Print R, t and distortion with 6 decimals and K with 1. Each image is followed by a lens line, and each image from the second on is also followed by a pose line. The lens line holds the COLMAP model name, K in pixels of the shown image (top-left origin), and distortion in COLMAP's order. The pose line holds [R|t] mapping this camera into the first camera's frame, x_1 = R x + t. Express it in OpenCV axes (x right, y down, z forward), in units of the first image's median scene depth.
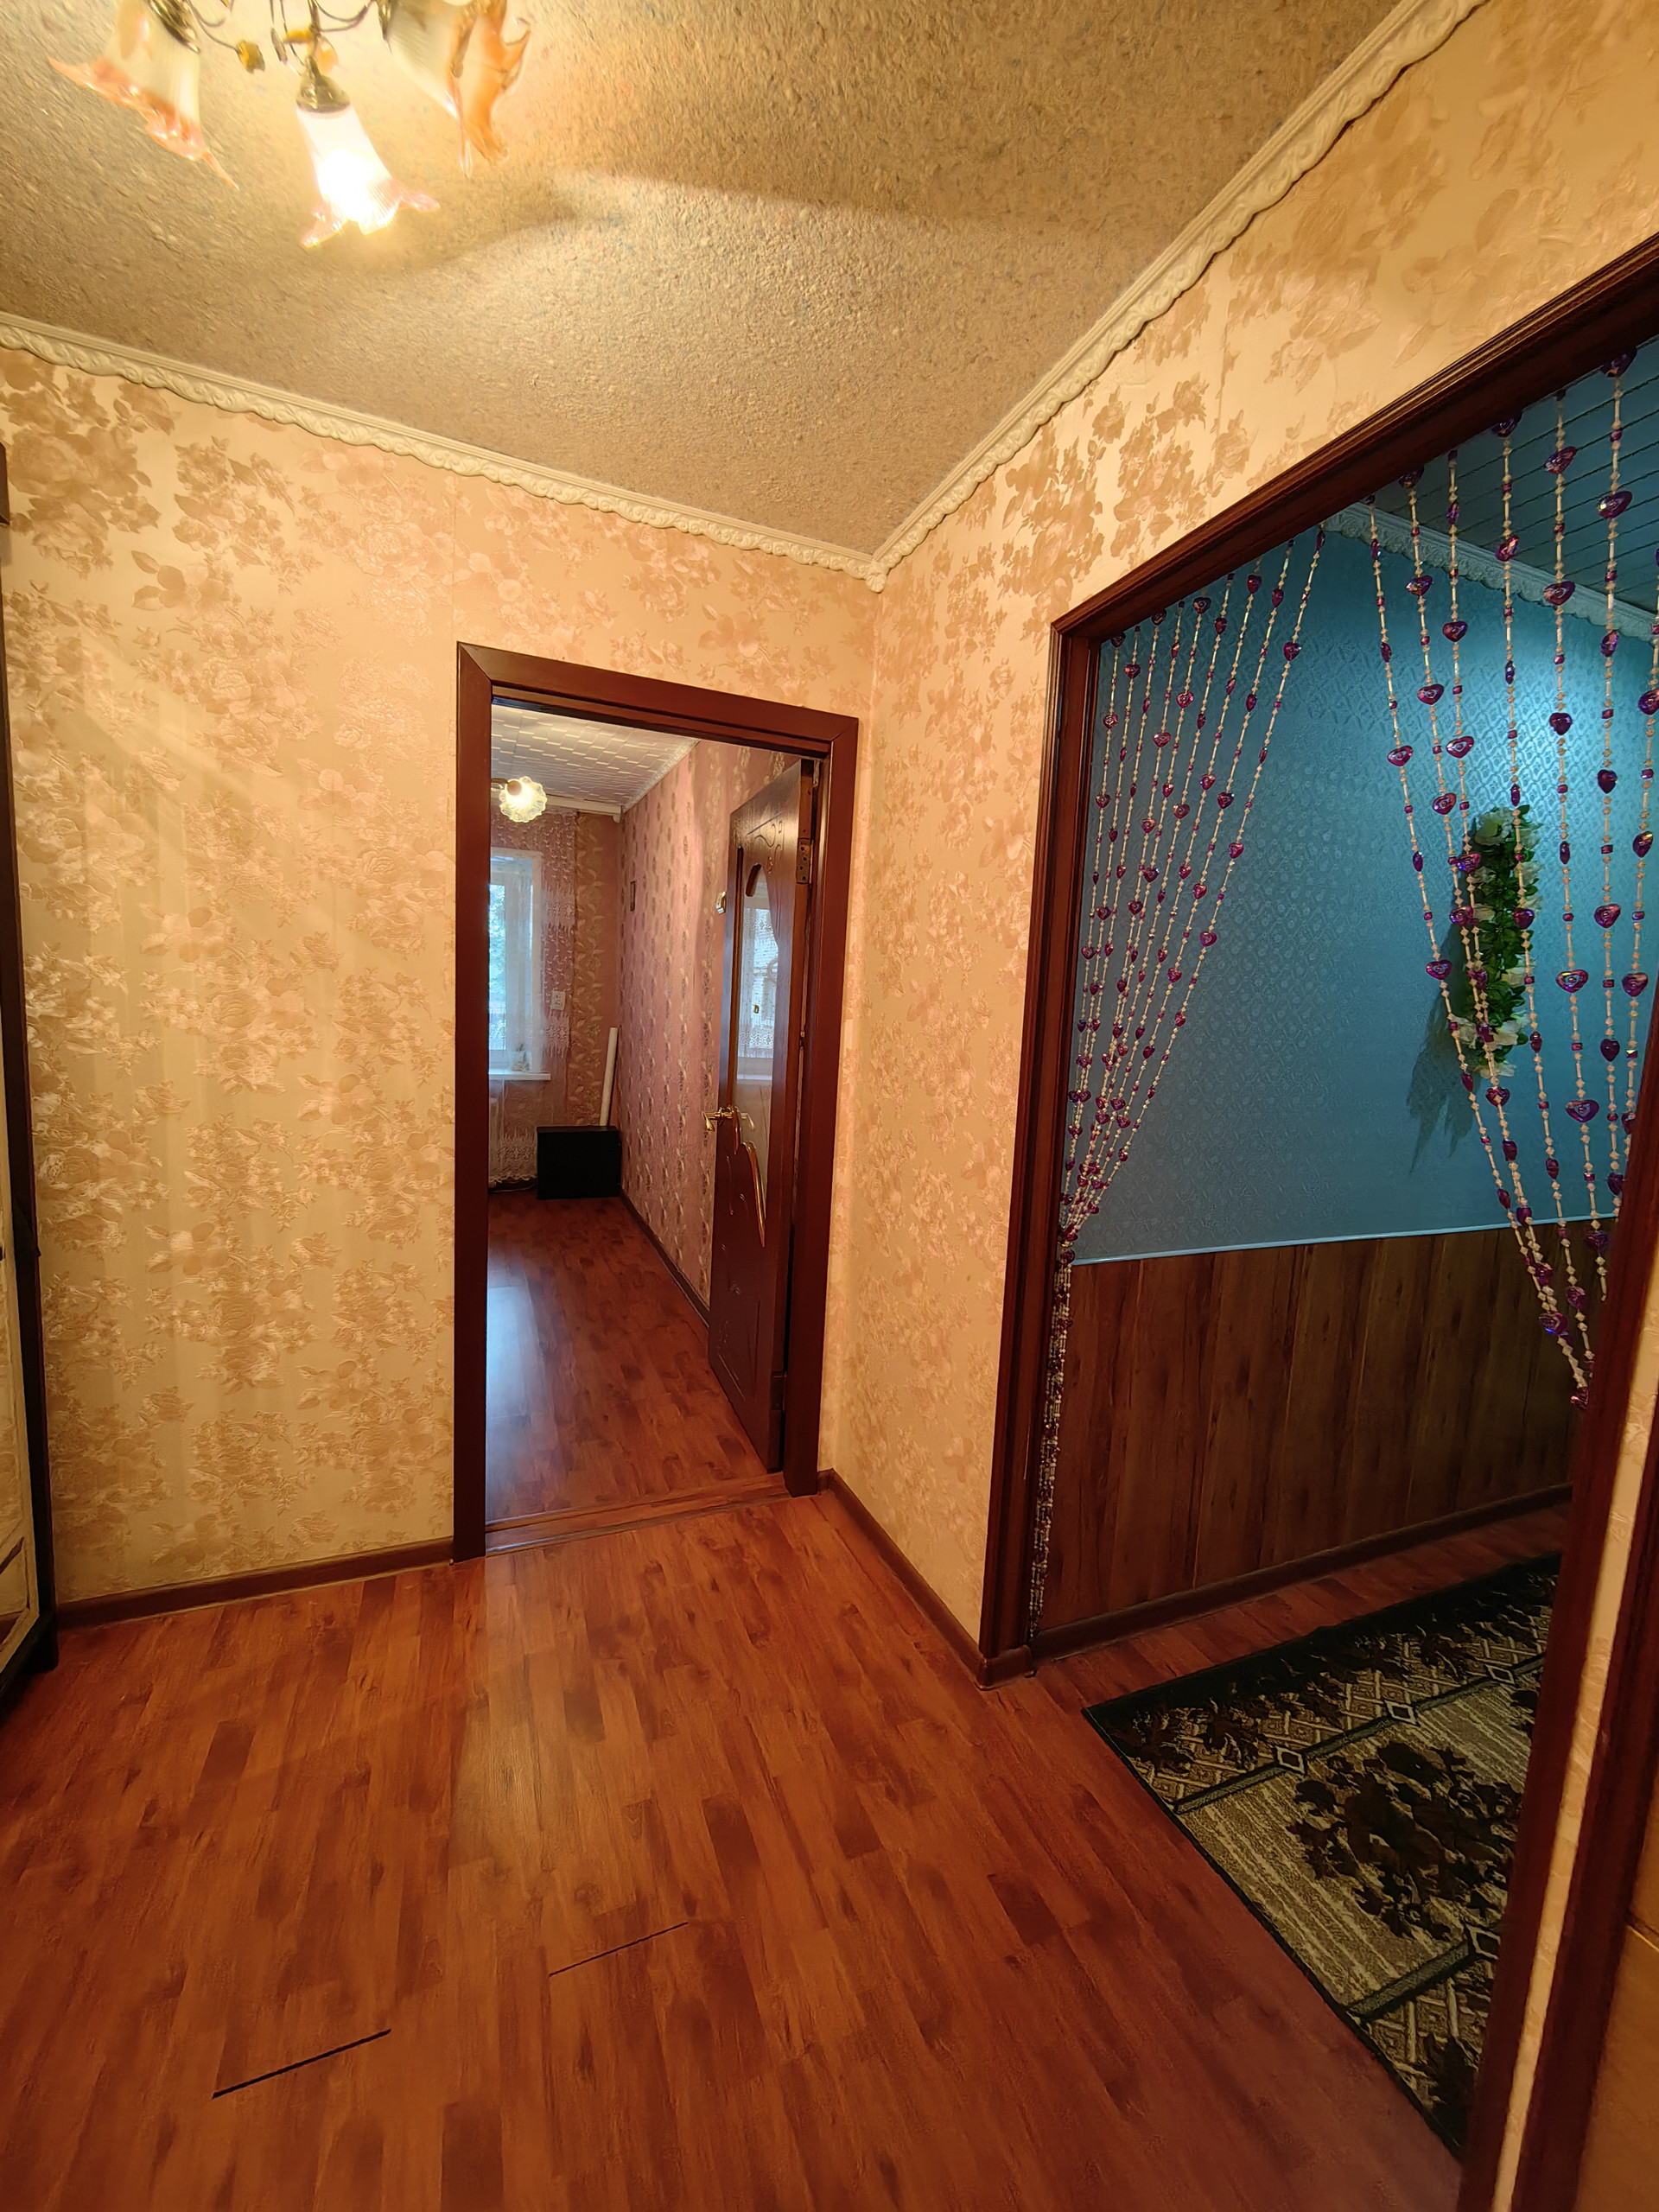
lens RADIAL K [[865.0, 0, 821.4], [0, 865.0, 1104.4], [0, 0, 1]] dist [-0.000176, 0.000742]
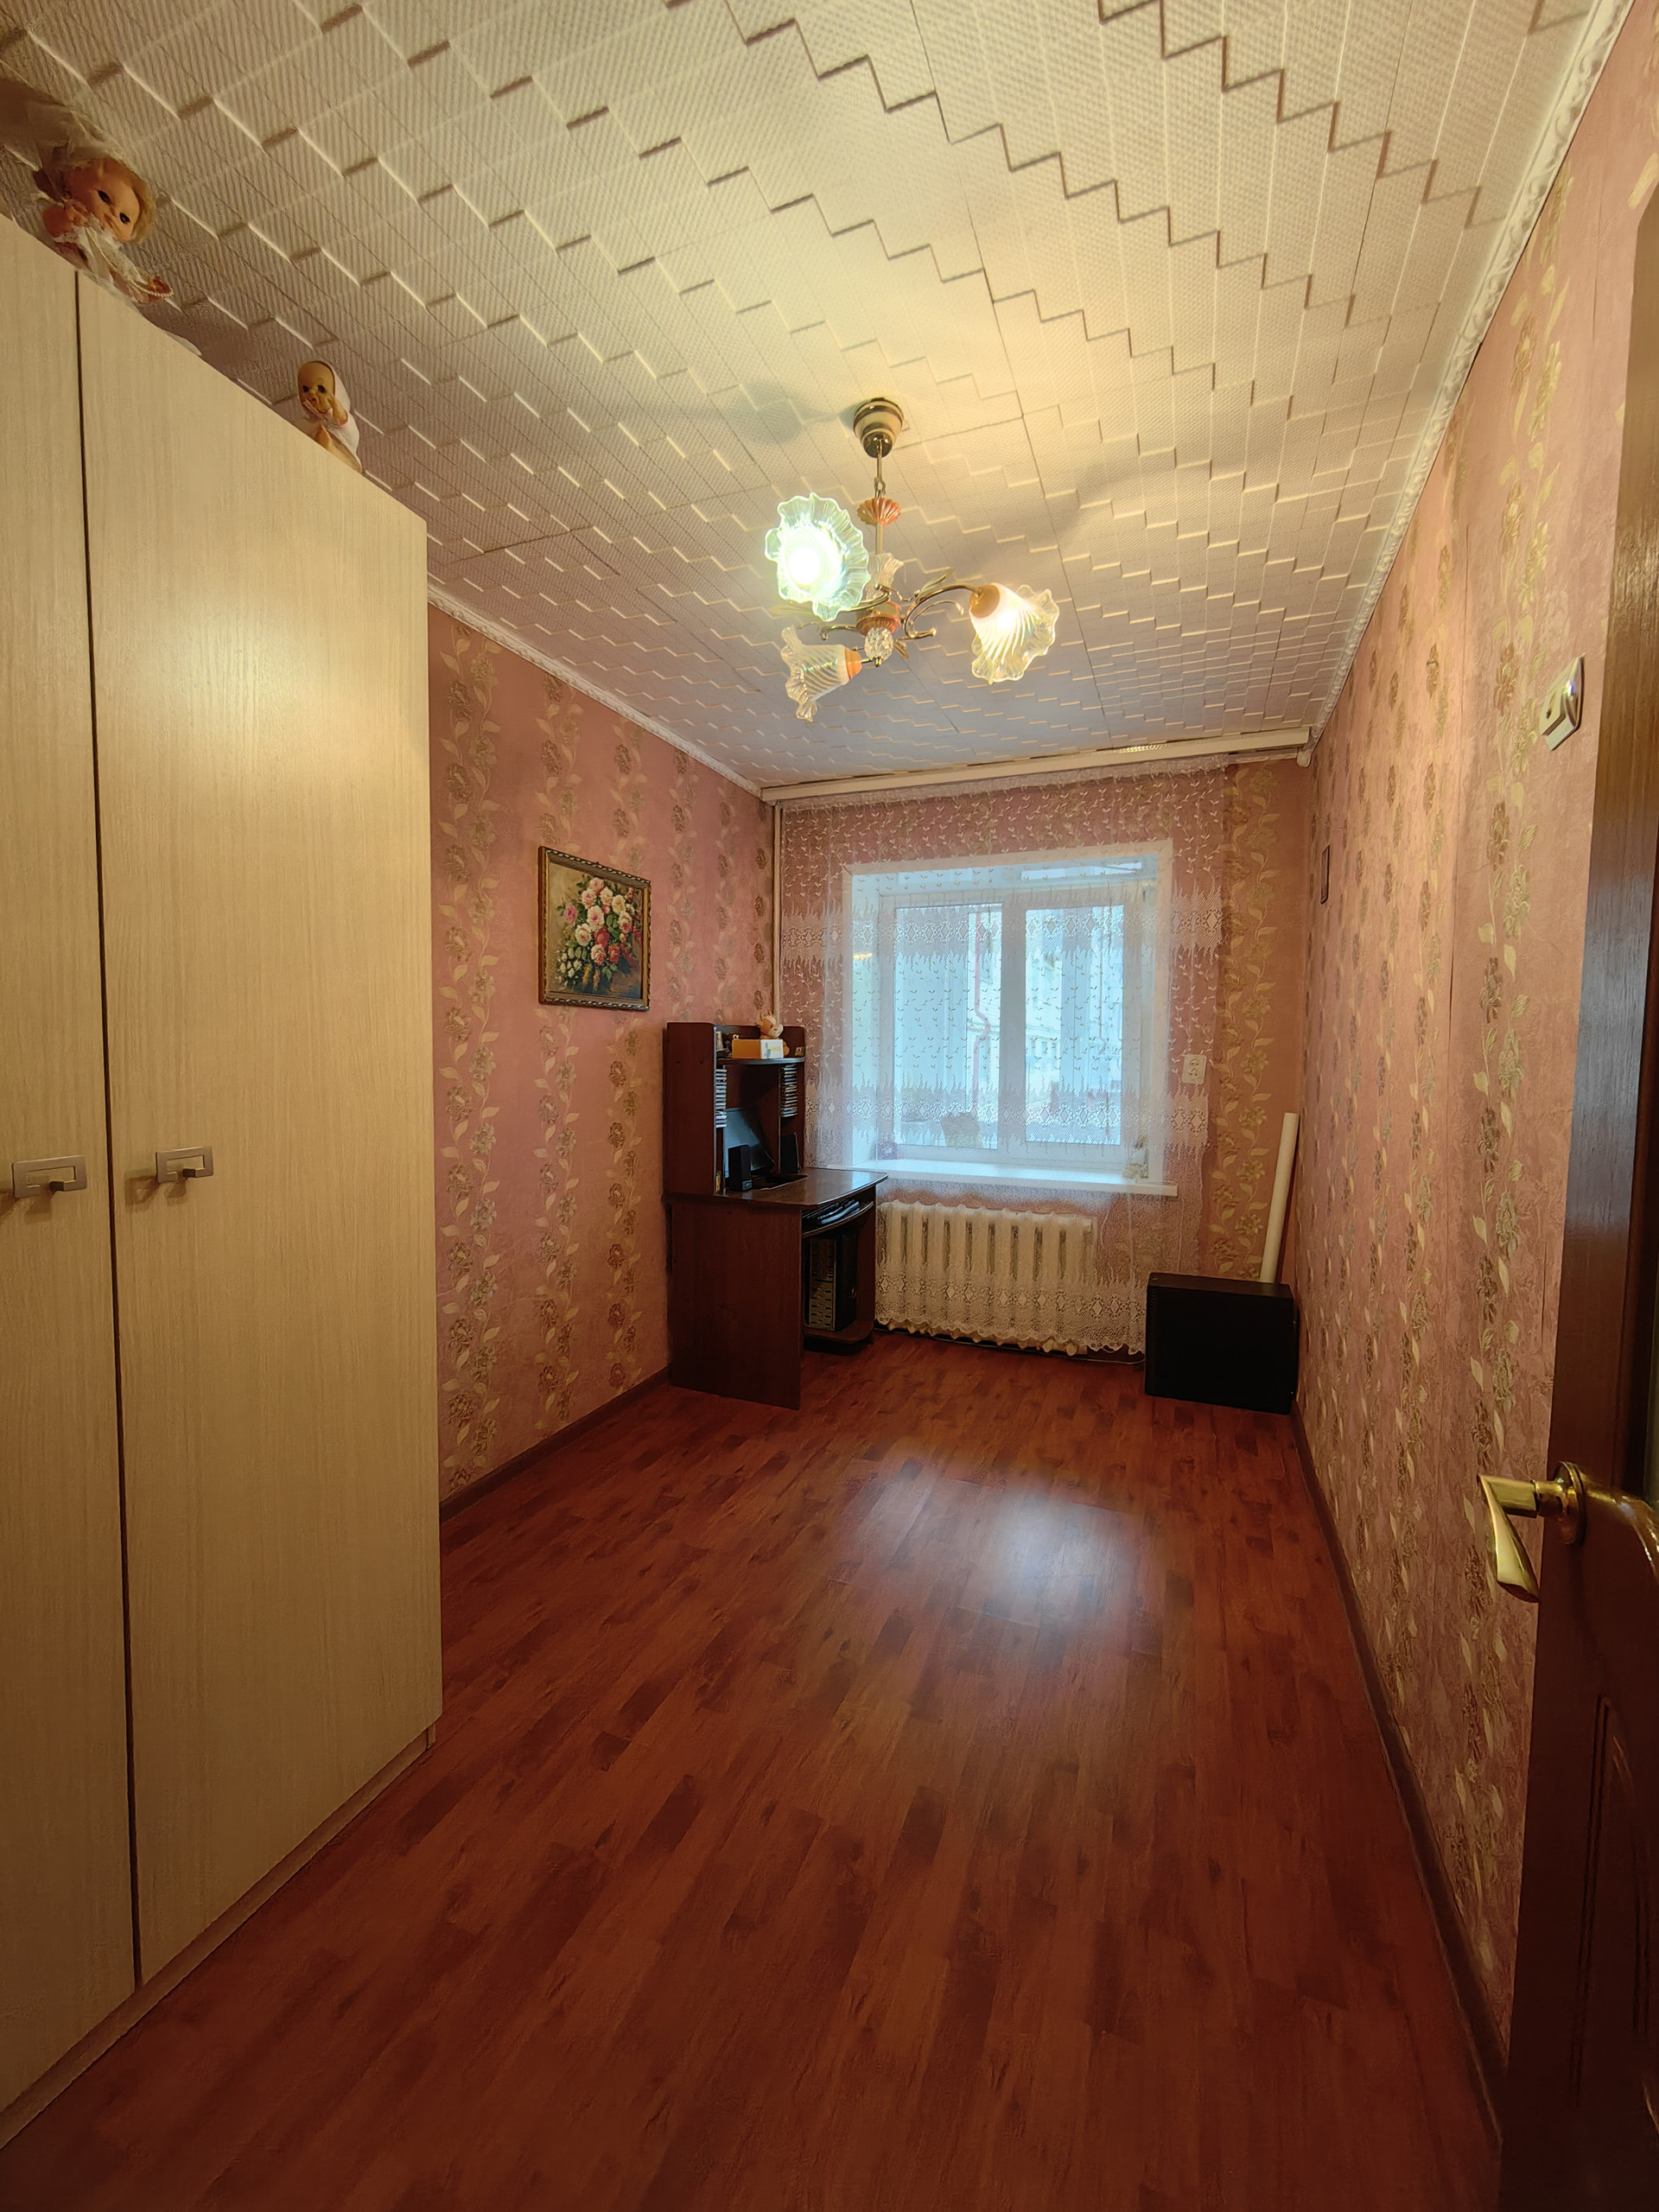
lens RADIAL K [[865.0, 0, 840.3], [0, 865.0, 1113.2], [0, 0, 1]] dist [-0.000176, 0.000742]
pose [[0.717123, -0.001478, -0.696945, -0.054225], [-0.058026, 0.996399, -0.061819, -0.036624], [0.694527, 0.084772, 0.714455, 0.394085]]
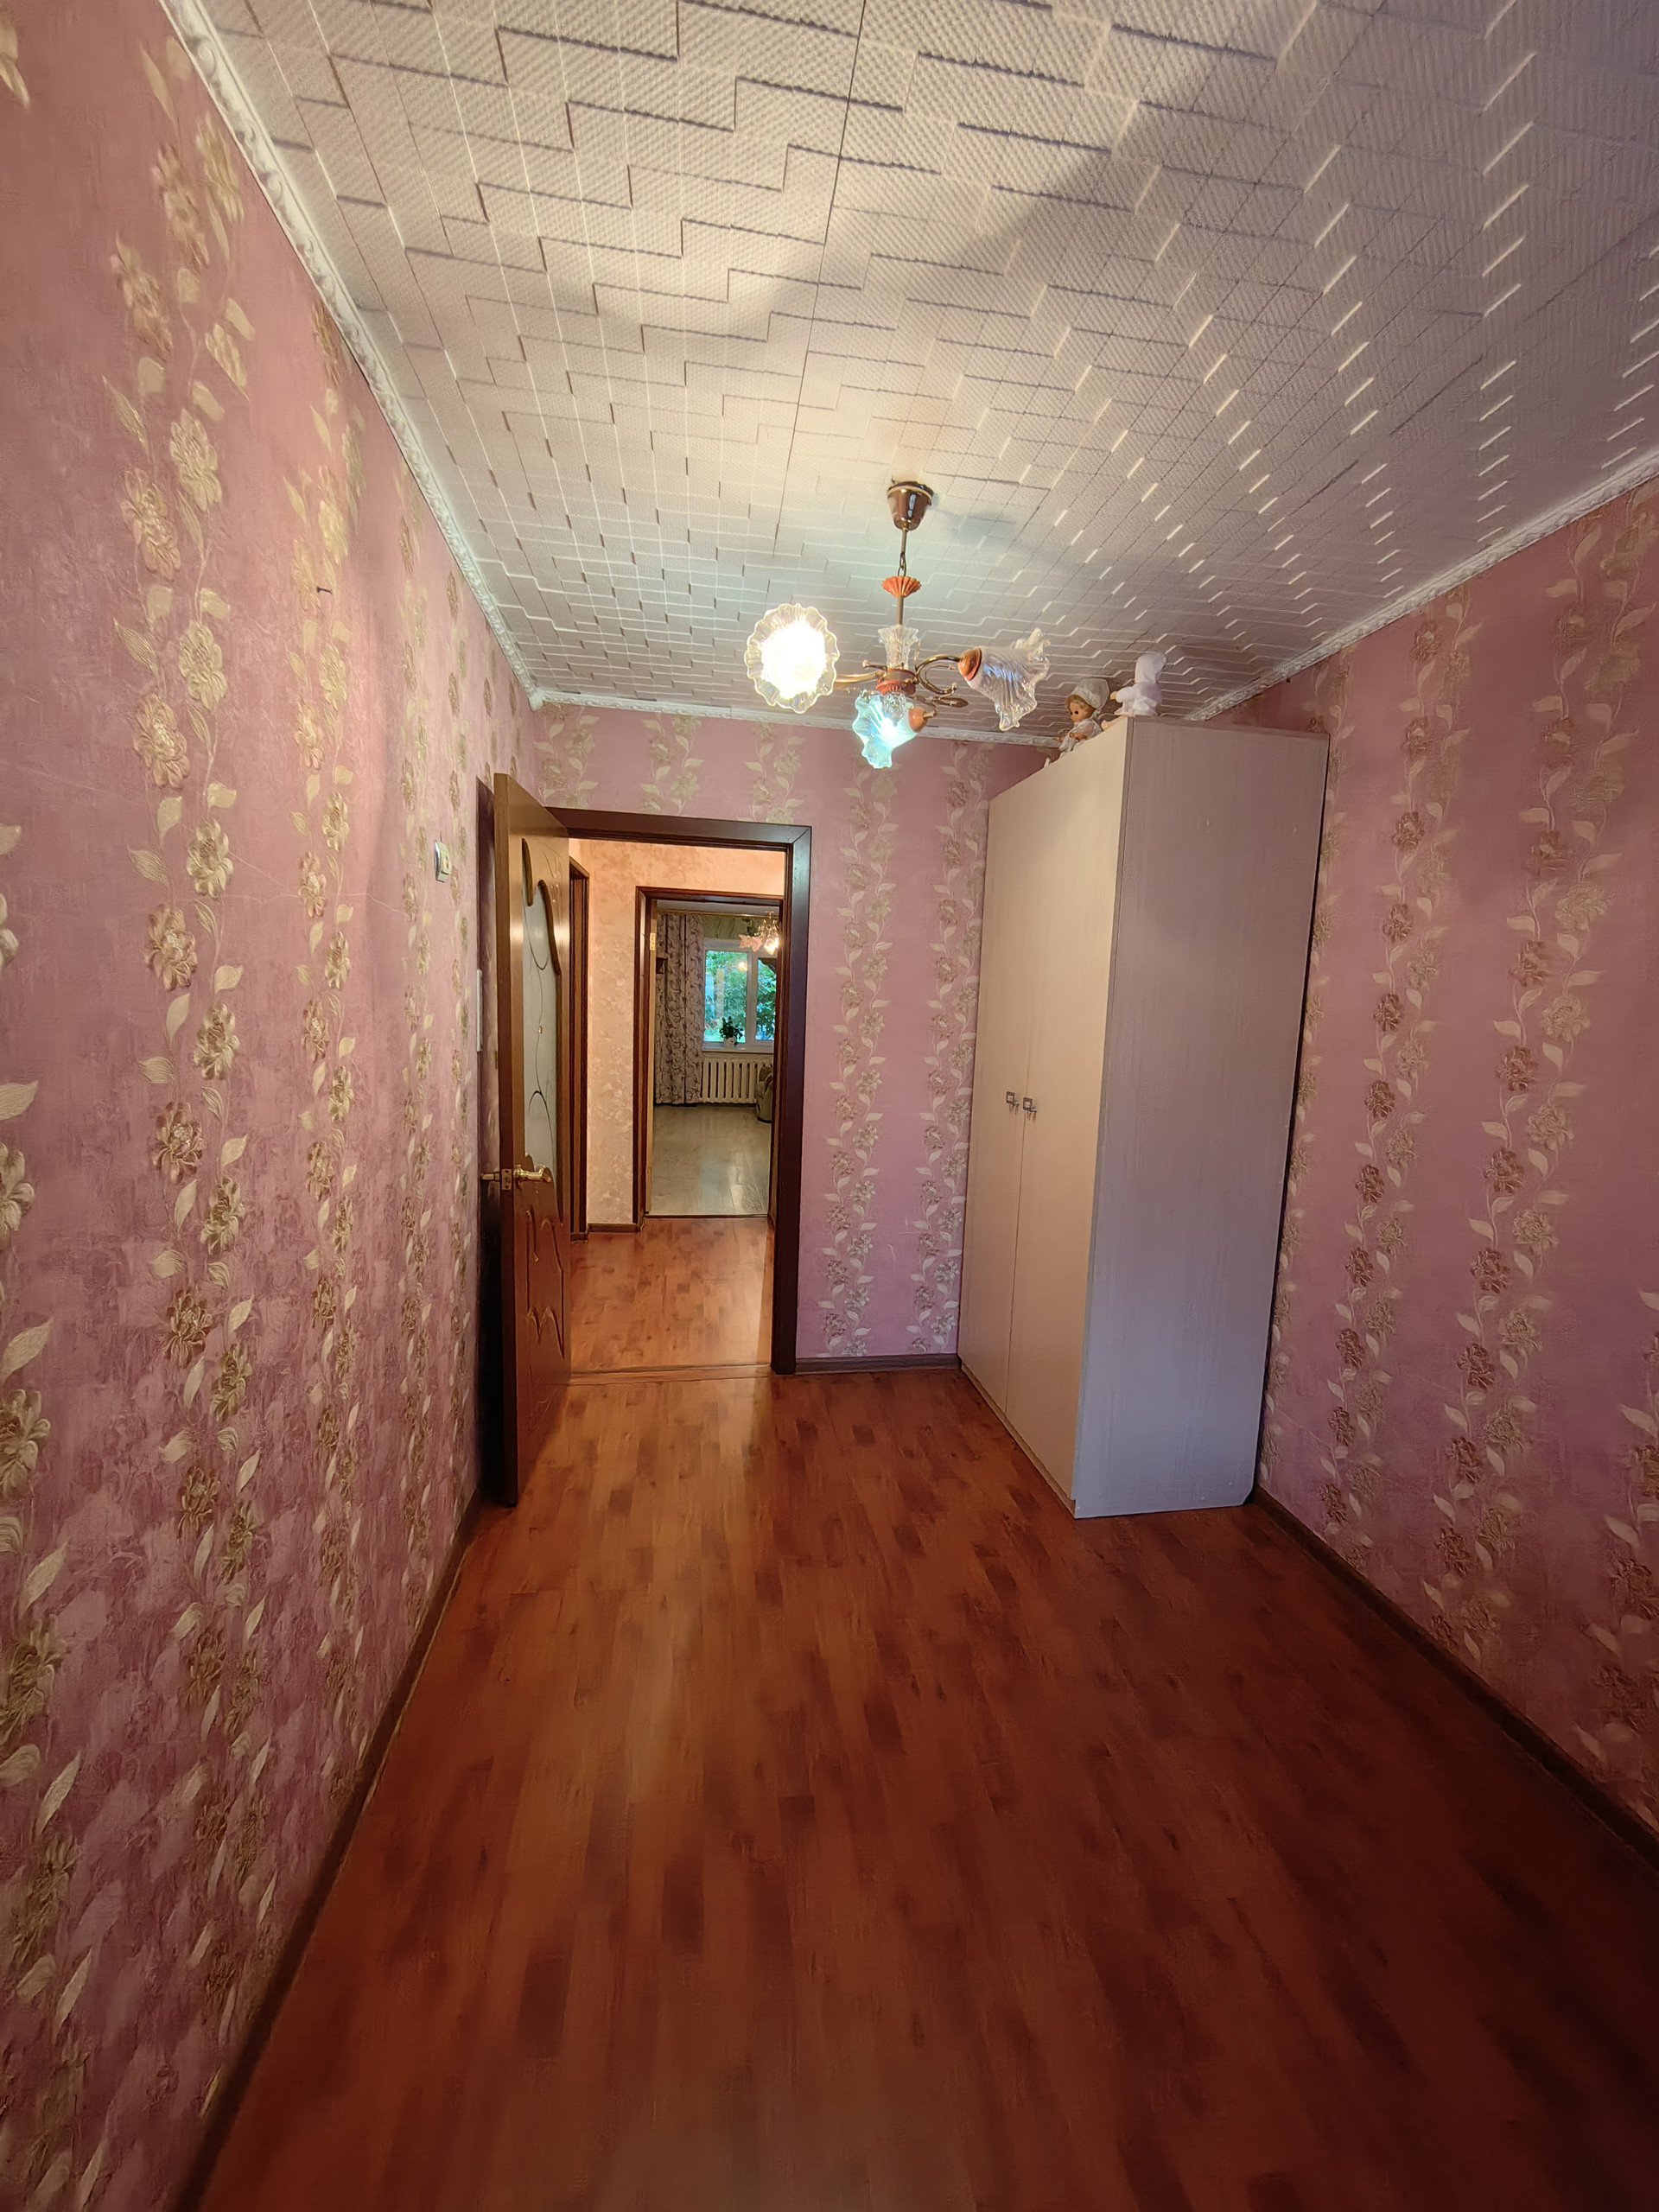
lens RADIAL K [[865.0, 0, 832.9], [0, 865.0, 1108.3], [0, 0, 1]] dist [-0.000176, 0.000742]
pose [[-0.968717, -0.120801, 0.216784, -0.312650], [-0.062650, 0.964278, 0.257375, -0.150223], [-0.240131, 0.235742, -0.941681, 0.940135]]
